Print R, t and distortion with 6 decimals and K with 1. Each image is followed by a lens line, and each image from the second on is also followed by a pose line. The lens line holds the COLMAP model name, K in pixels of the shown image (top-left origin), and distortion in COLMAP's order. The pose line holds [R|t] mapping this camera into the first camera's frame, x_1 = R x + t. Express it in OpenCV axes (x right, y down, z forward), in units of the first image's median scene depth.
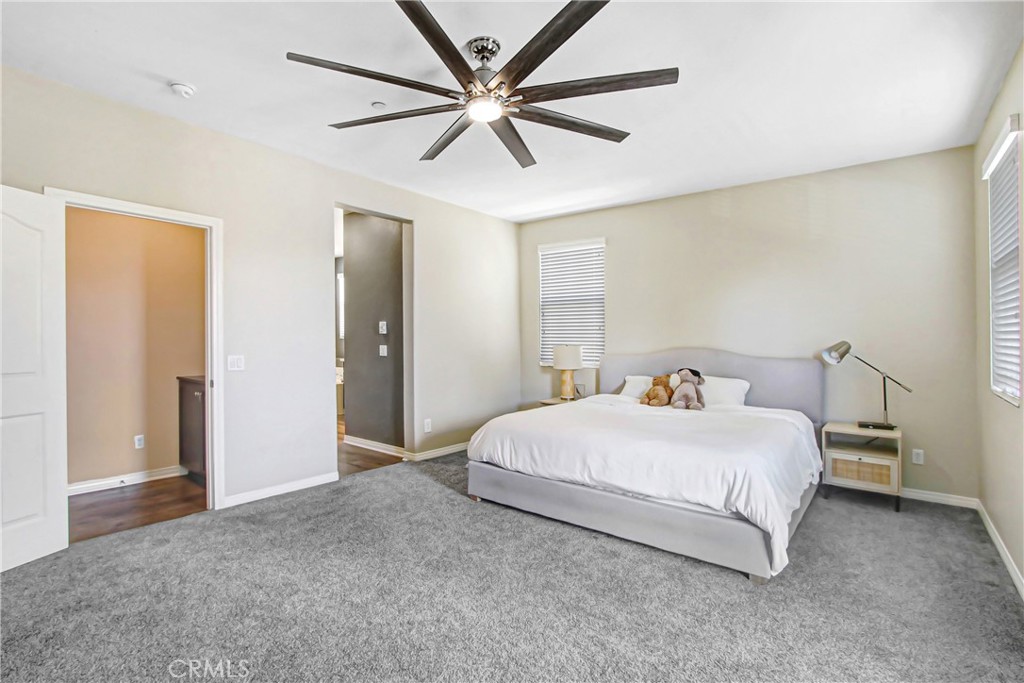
lens RADIAL K [[473.0, 0, 505.0], [0, 473.0, 344.3], [0, 0, 1]] dist [-0.009781, 0.000395]
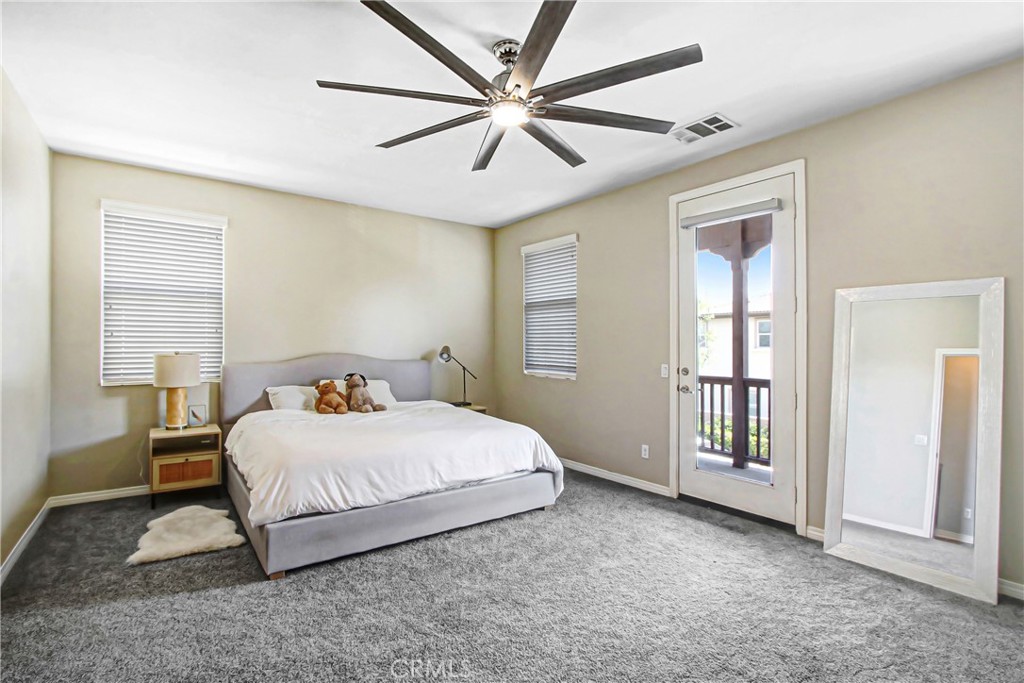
lens RADIAL K [[489.9, 0, 497.8], [0, 489.9, 341.6], [0, 0, 1]] dist [-0.003262, 0.000242]
pose [[0.274403, 0.000651, 0.961615, -0.784218], [0.008116, 0.999963, -0.002993, -0.017010], [-0.961581, 0.008625, 0.274387, 0.571649]]
